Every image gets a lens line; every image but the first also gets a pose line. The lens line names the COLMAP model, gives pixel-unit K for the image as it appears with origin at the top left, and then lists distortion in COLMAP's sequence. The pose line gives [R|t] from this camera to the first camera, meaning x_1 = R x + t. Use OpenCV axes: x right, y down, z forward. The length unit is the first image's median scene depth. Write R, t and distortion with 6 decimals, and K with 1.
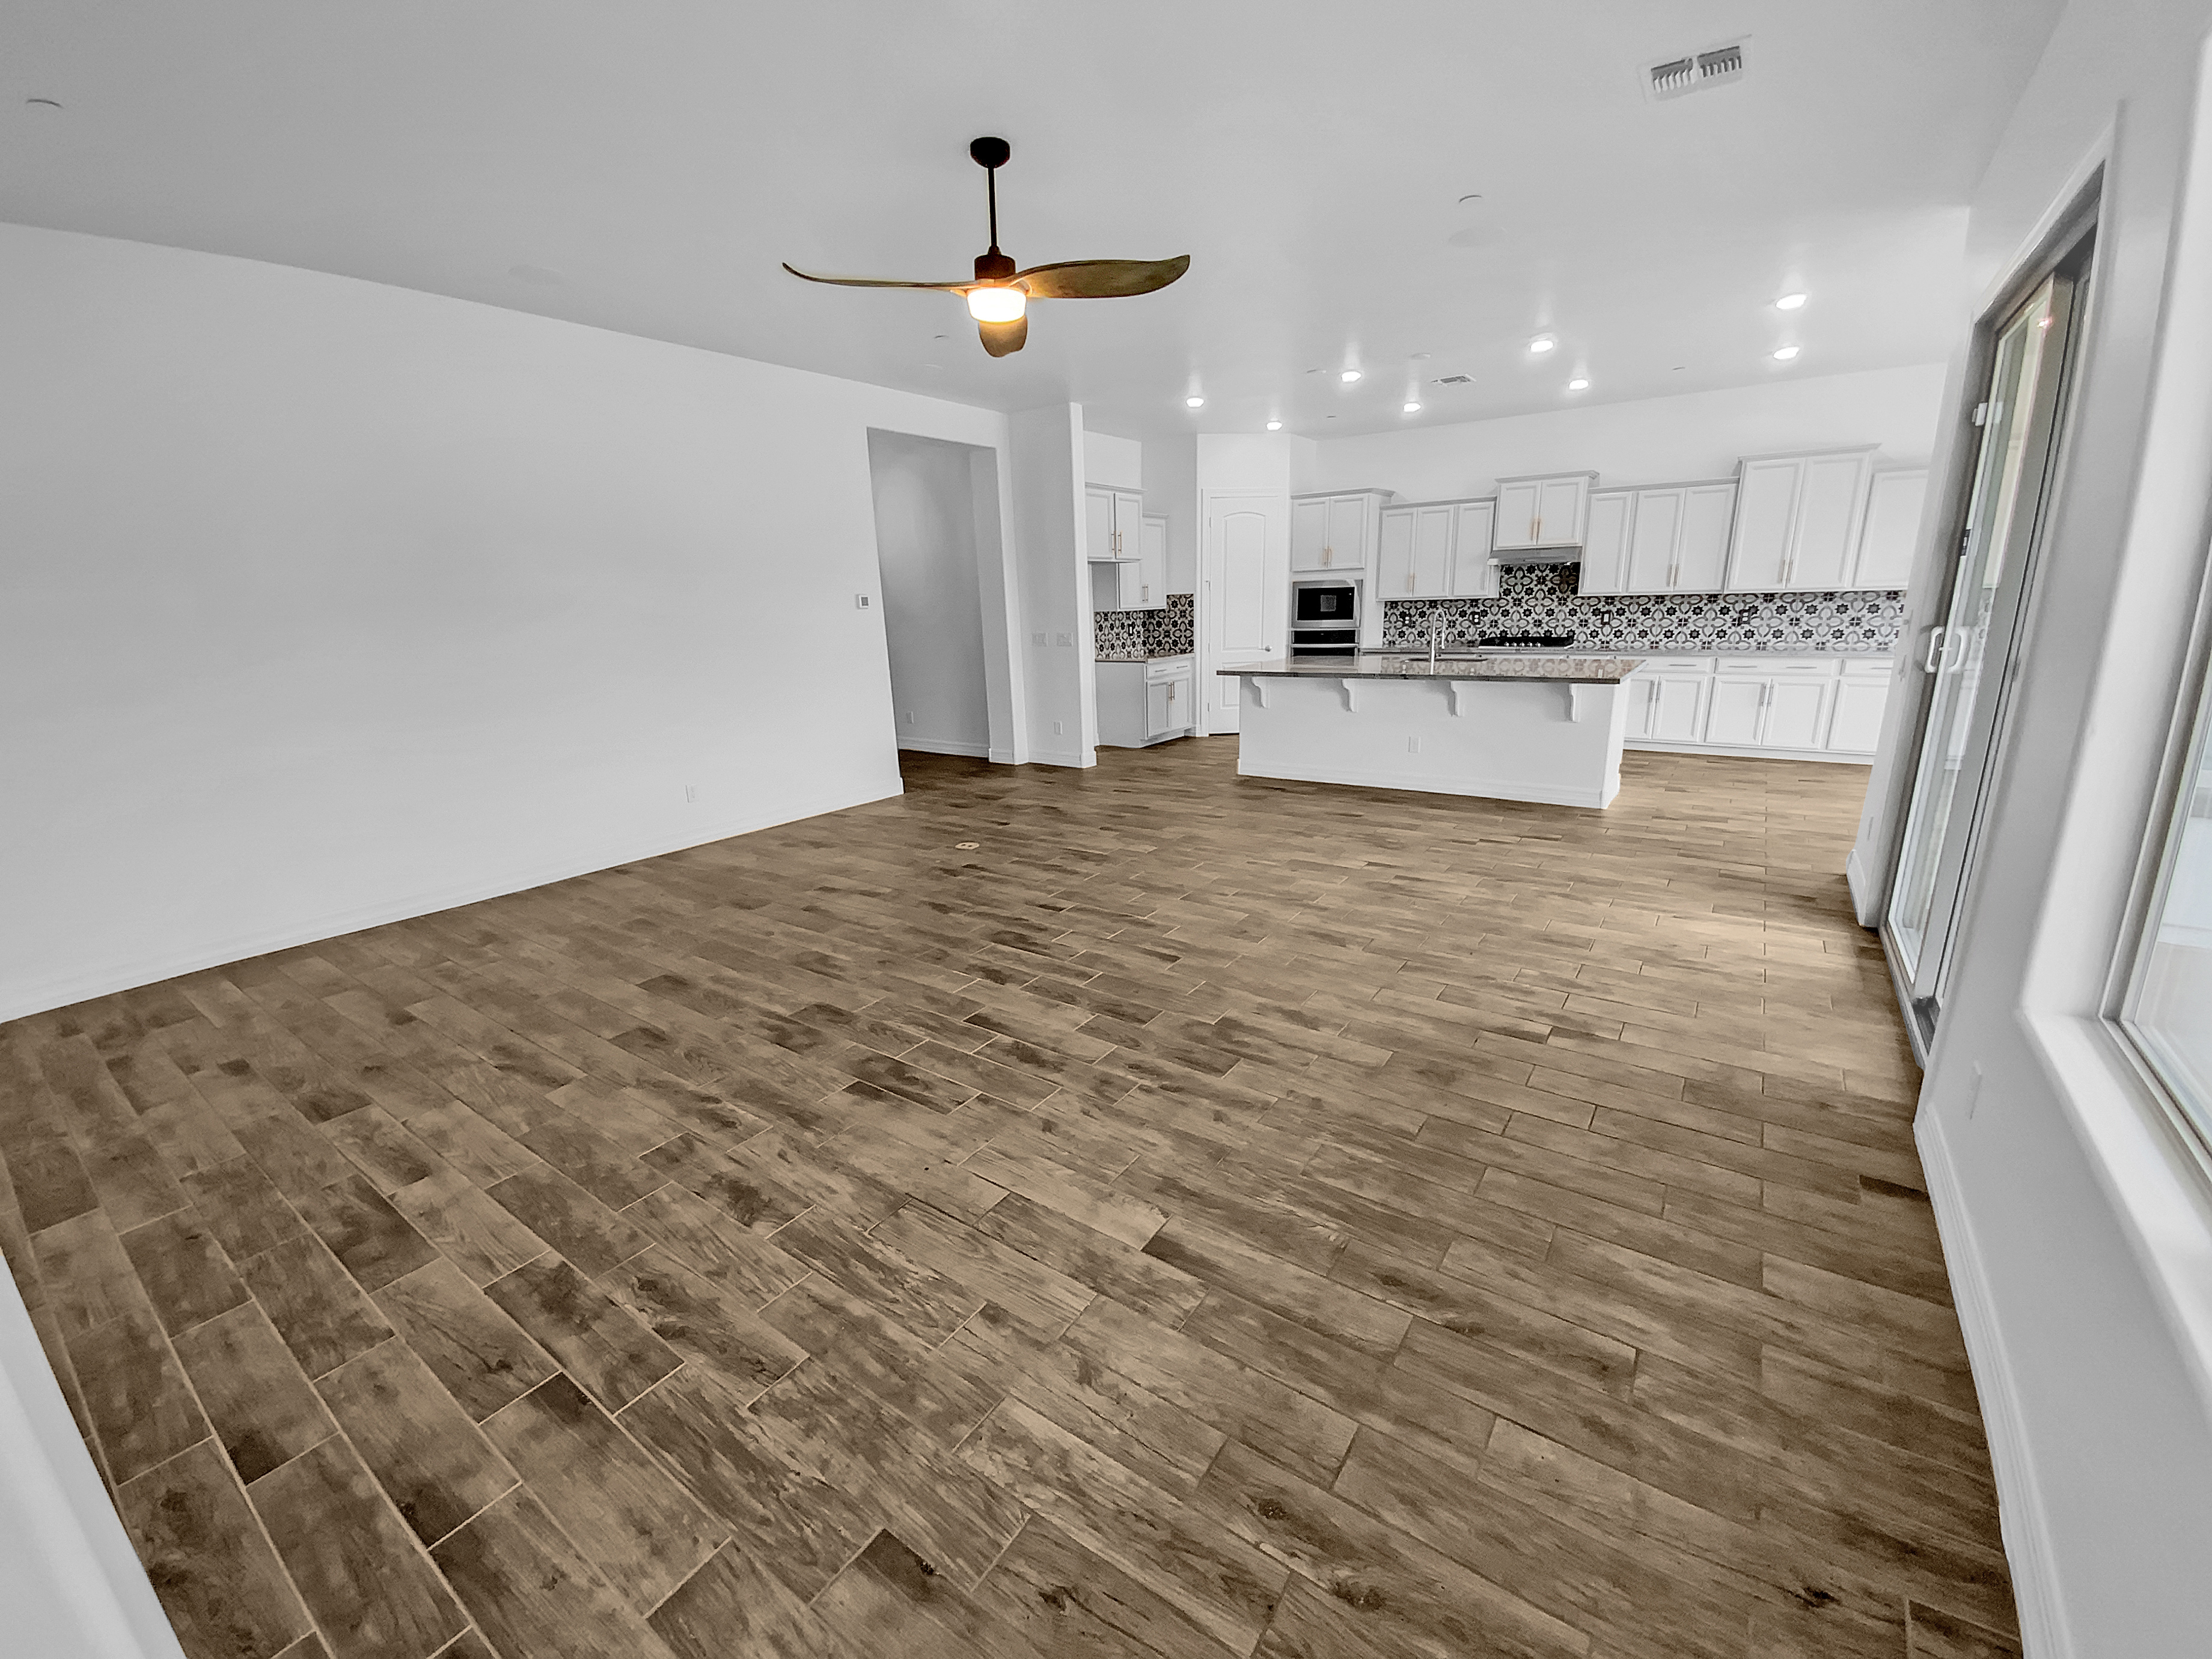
lens RADIAL K [[894.6, 0, 1106.0], [0, 894.6, 827.2], [0, 0, 1]] dist [0.011059, -0.009565]
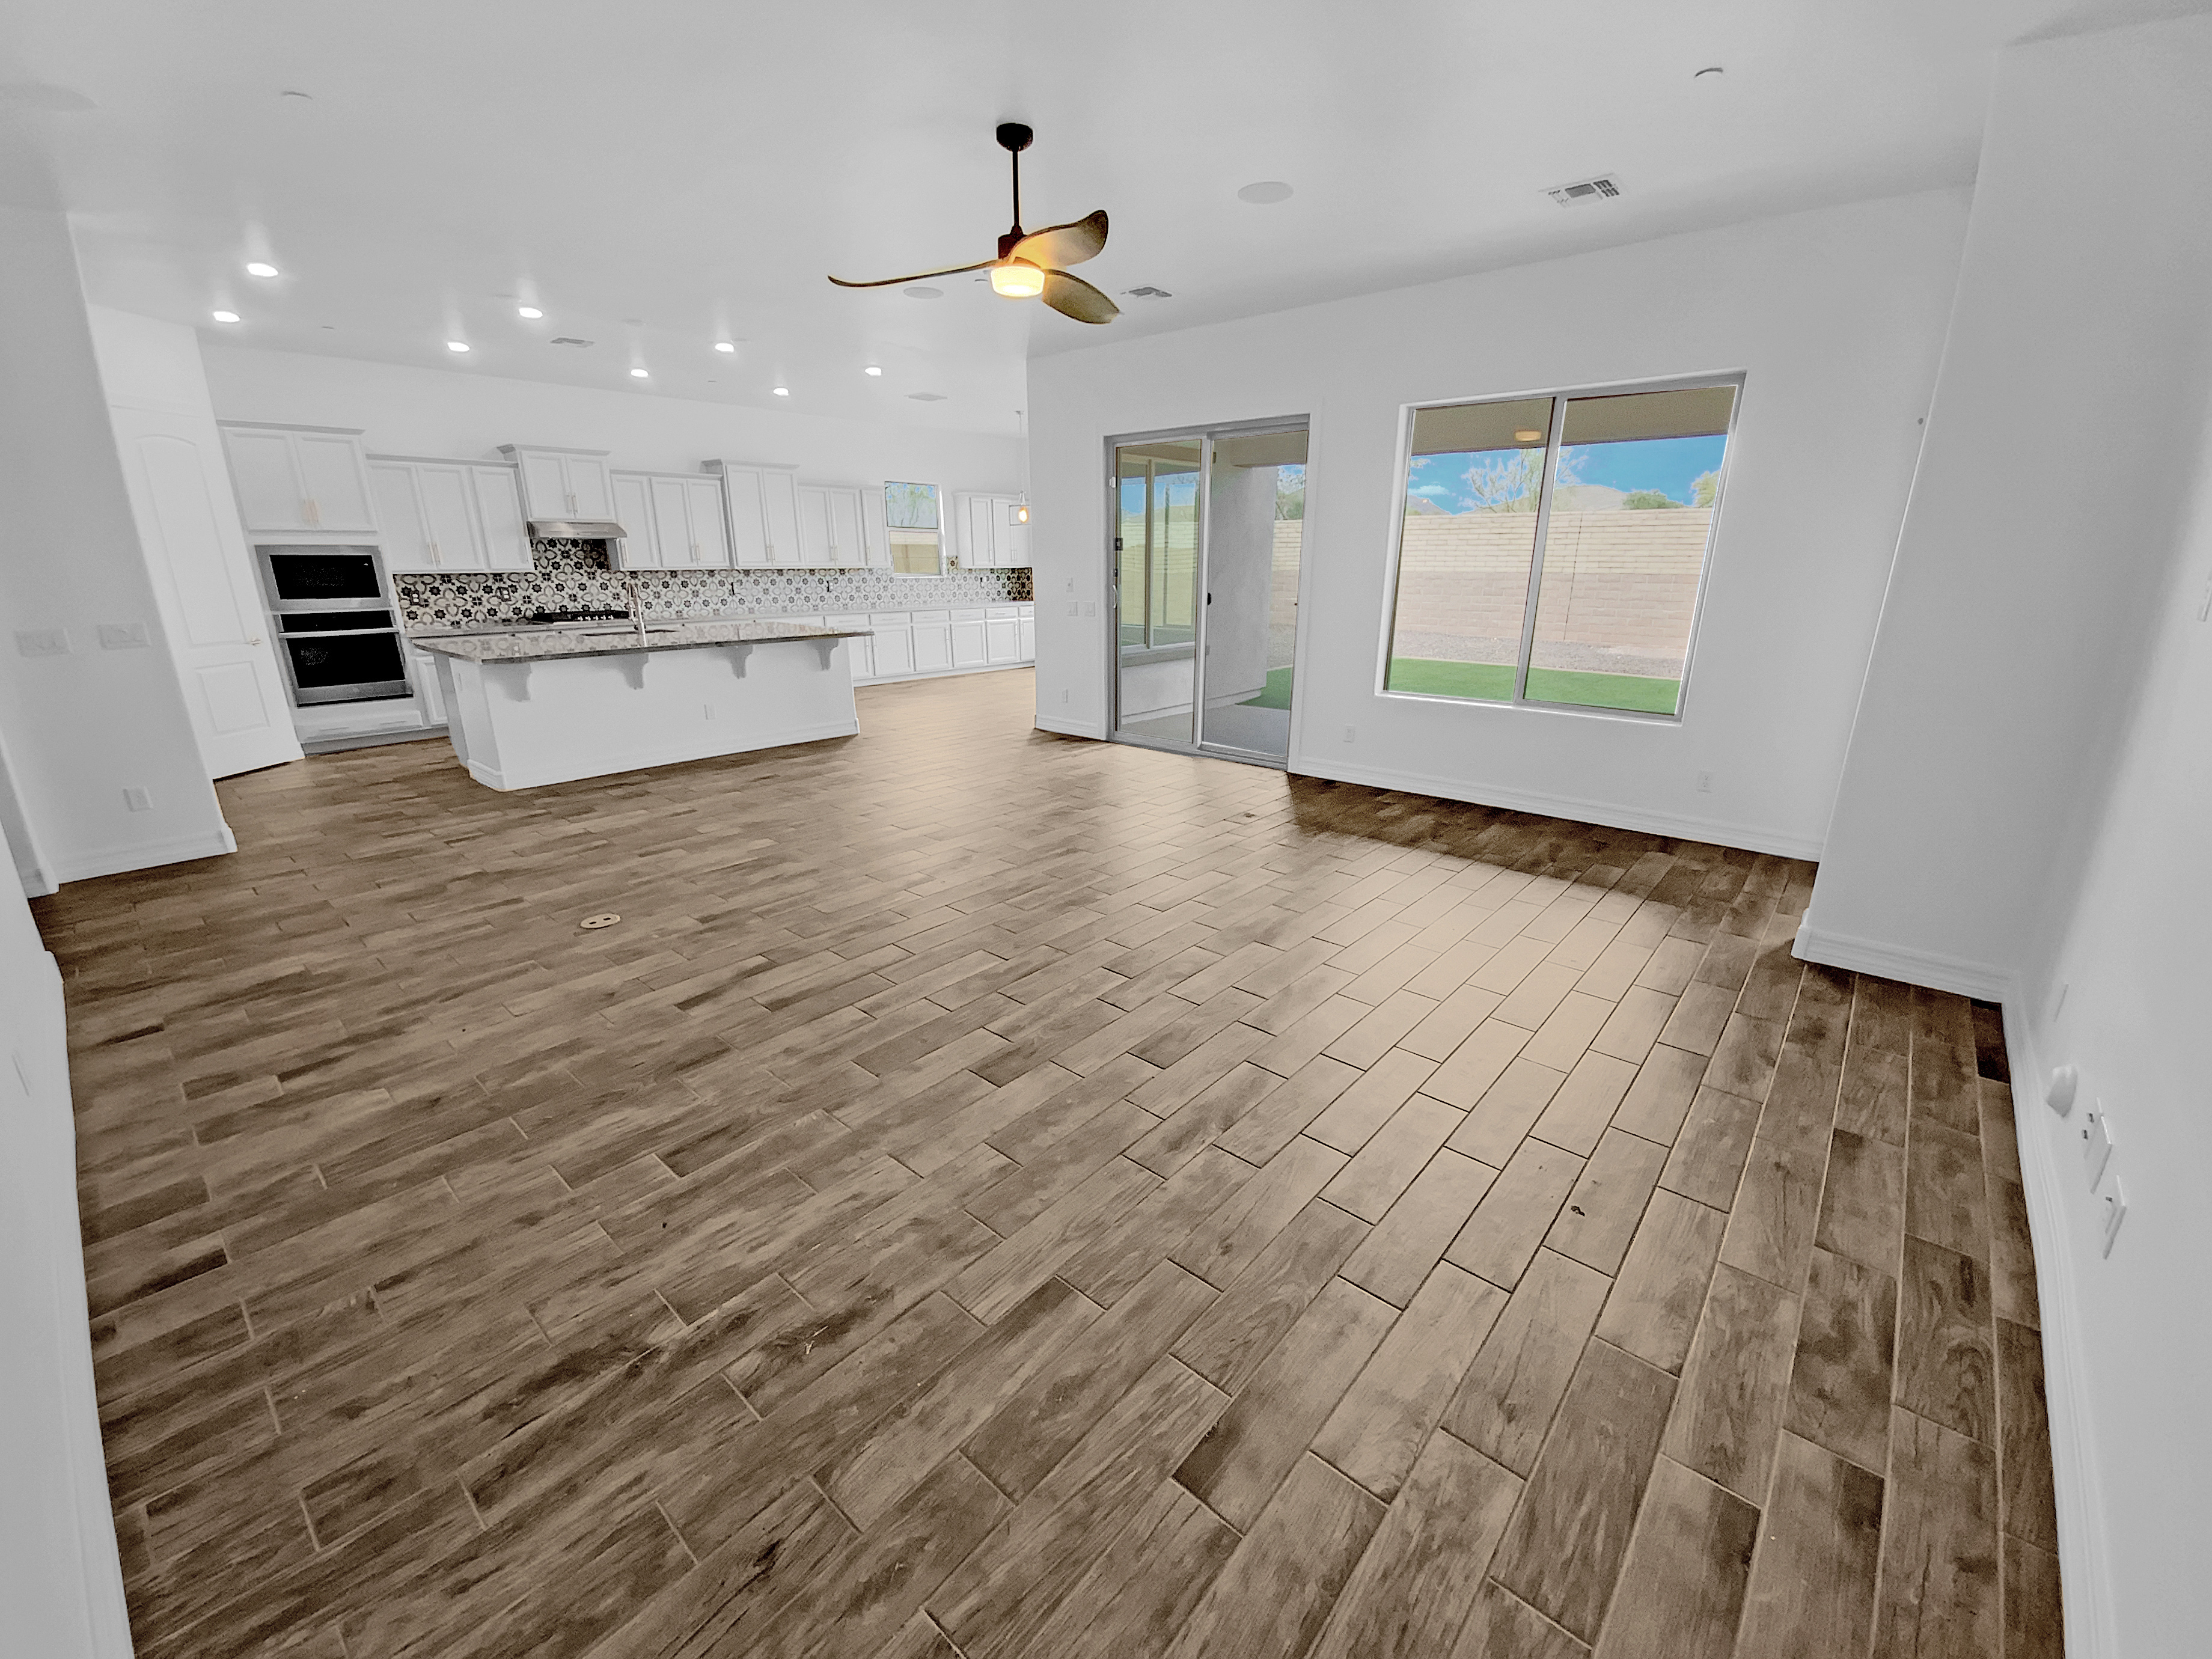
lens RADIAL K [[894.6, 0, 1105.4], [0, 894.6, 817.9], [0, 0, 1]] dist [0.011059, -0.009565]
pose [[0.107850, -0.253431, 0.961323, -0.909912], [0.246065, 0.943681, 0.221174, -0.133303], [-0.963234, 0.212694, 0.164137, 0.594021]]
